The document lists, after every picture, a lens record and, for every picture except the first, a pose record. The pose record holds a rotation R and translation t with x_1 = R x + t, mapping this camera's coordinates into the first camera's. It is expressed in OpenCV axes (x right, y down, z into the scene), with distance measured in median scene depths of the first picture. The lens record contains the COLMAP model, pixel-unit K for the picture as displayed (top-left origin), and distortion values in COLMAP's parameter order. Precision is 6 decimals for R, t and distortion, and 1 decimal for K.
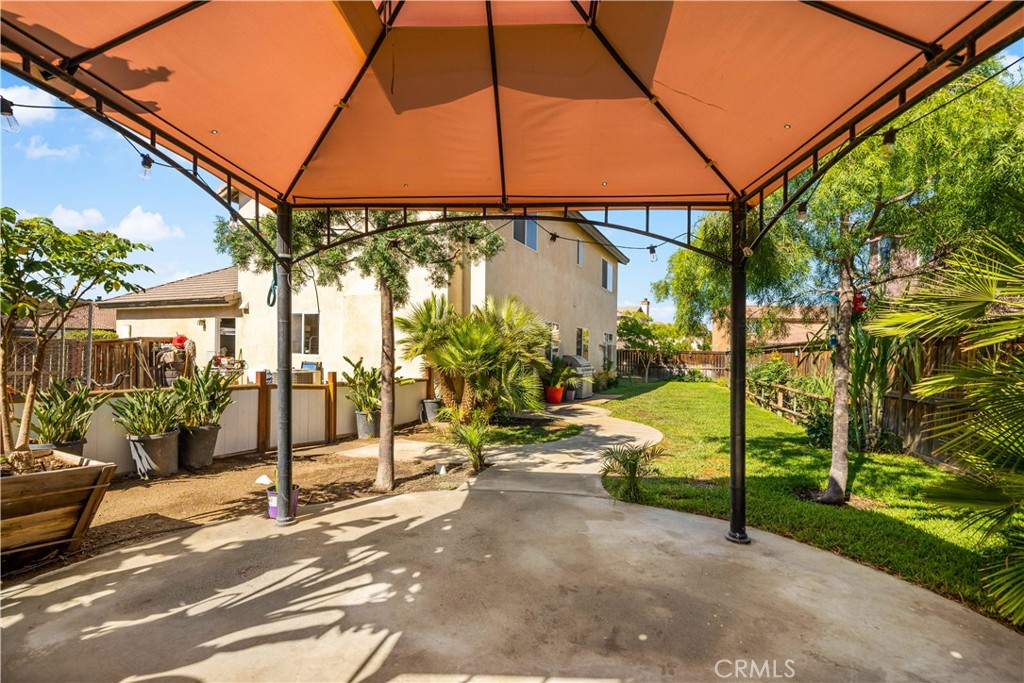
lens RADIAL K [[494.0, 0, 512.0], [0, 494.0, 341.5], [0, 0, 1]] dist [0.001393, 0.000136]
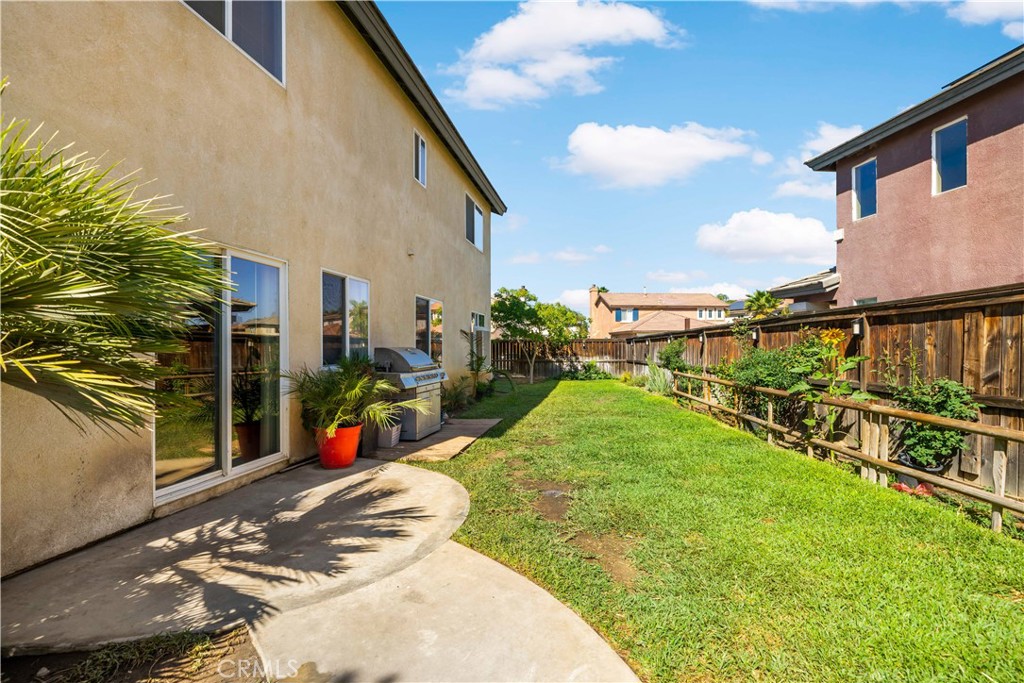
lens RADIAL K [[494.0, 0, 512.0], [0, 494.0, 341.5], [0, 0, 1]] dist [0.001393, 0.000136]
pose [[0.969114, -0.022469, 0.245588, 0.083577], [0.019557, 0.999707, 0.014292, 0.012850], [-0.245837, -0.009048, 0.969269, 0.382173]]
